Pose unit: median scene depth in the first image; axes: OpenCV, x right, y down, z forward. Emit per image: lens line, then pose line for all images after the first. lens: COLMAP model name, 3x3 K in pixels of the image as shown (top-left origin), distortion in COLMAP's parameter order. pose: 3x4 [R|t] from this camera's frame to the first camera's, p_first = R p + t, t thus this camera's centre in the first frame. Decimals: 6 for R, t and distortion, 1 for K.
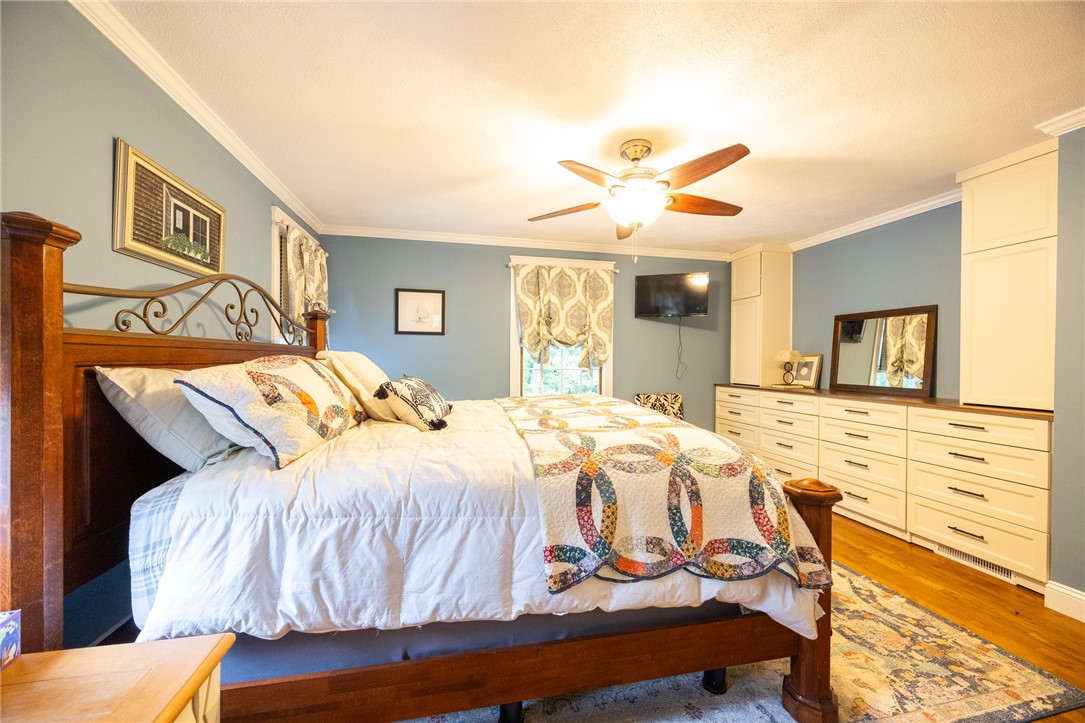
lens RADIAL K [[422.8, 0, 544.6], [0, 422.8, 360.8], [0, 0, 1]] dist [0.000584, 0.000076]
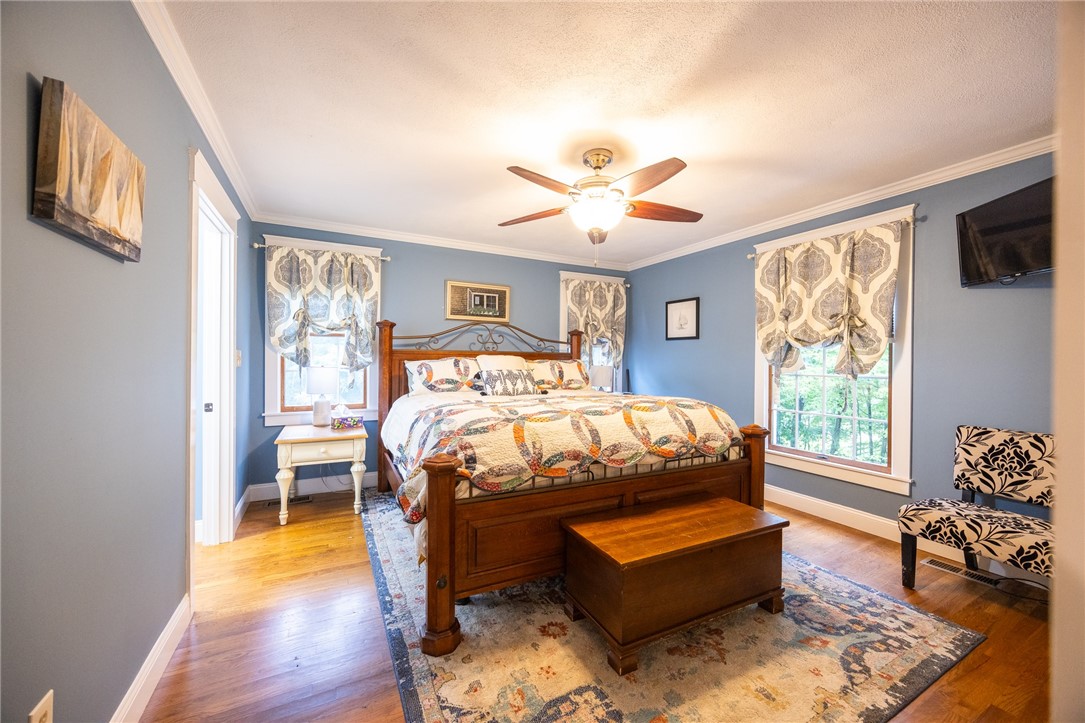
lens RADIAL K [[422.8, 0, 544.6], [0, 422.8, 360.8], [0, 0, 1]] dist [0.000584, 0.000076]
pose [[0.245093, -0.000257, -0.969500, 0.686165], [-0.011837, 0.999925, -0.003257, 0.001949], [0.969427, 0.012274, 0.245071, 0.362626]]
